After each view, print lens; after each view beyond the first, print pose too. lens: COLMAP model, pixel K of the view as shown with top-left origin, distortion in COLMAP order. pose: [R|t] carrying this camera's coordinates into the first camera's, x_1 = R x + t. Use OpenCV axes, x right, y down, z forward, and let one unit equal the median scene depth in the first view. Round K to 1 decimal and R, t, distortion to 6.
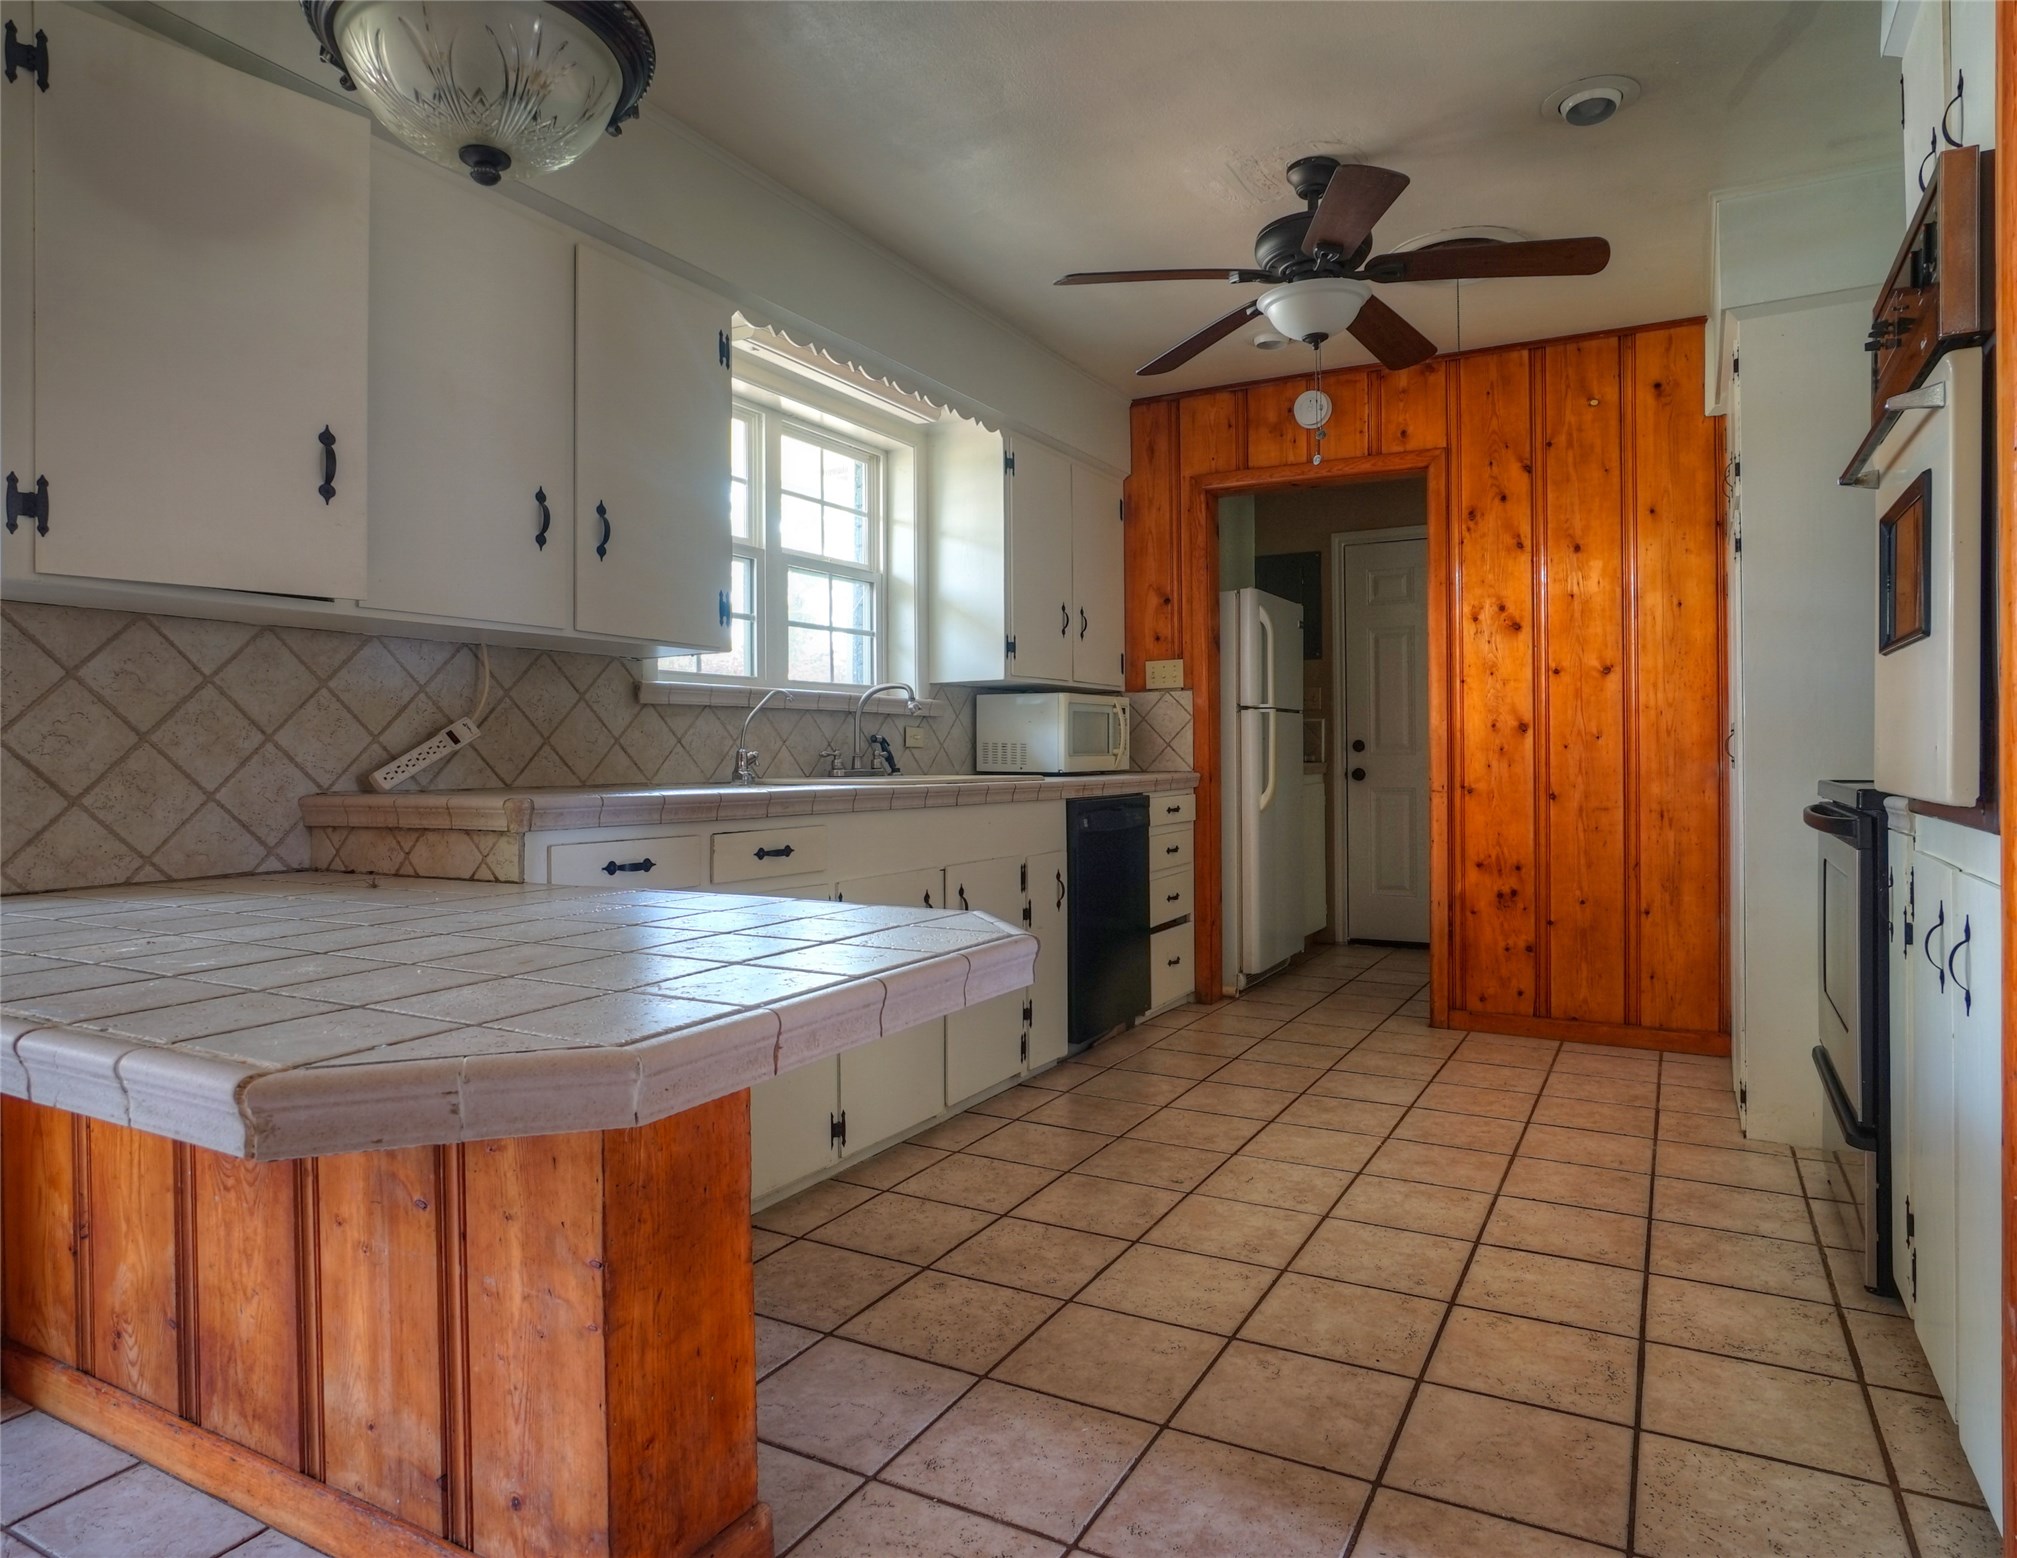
lens RADIAL K [[1206.0, 0, 1010.4], [0, 1206.0, 770.2], [0, 0, 1]] dist [-0.001315, 0.000063]
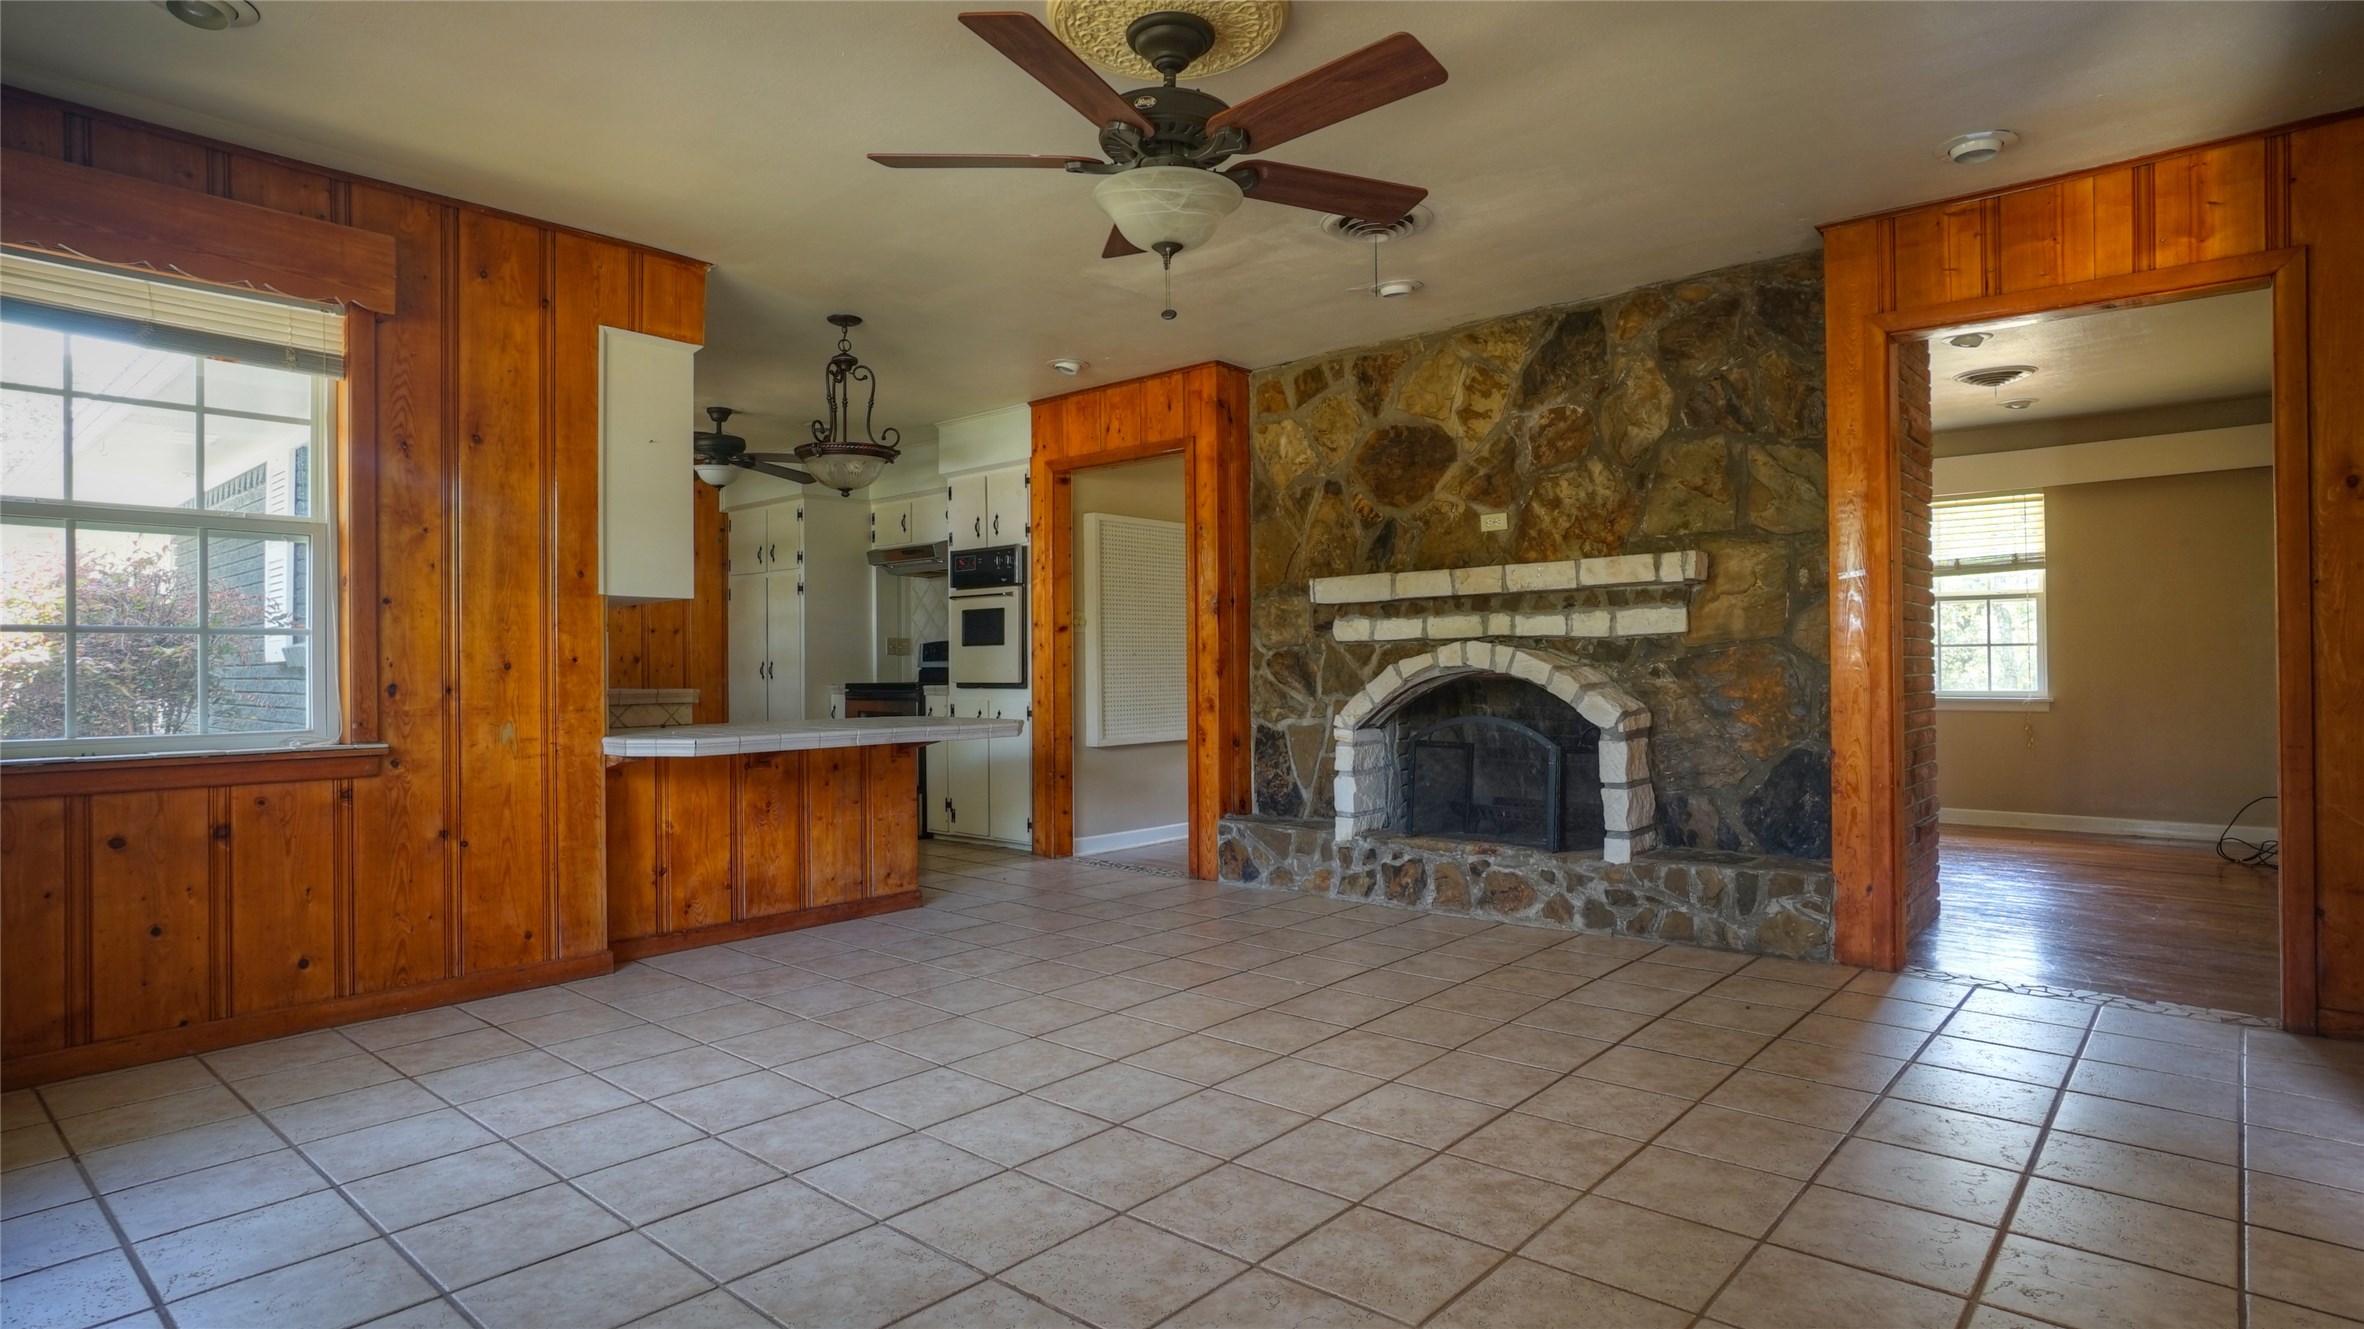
lens RADIAL K [[1203.2, 0, 1180.8], [0, 1203.2, 674.1], [0, 0, 1]] dist [-0.004106, -0.000604]
pose [[0.215776, 0.004095, 0.976434, -1.272914], [0.015438, 0.999852, -0.007604, 0.013826], [-0.976321, 0.016715, 0.215681, -0.222401]]
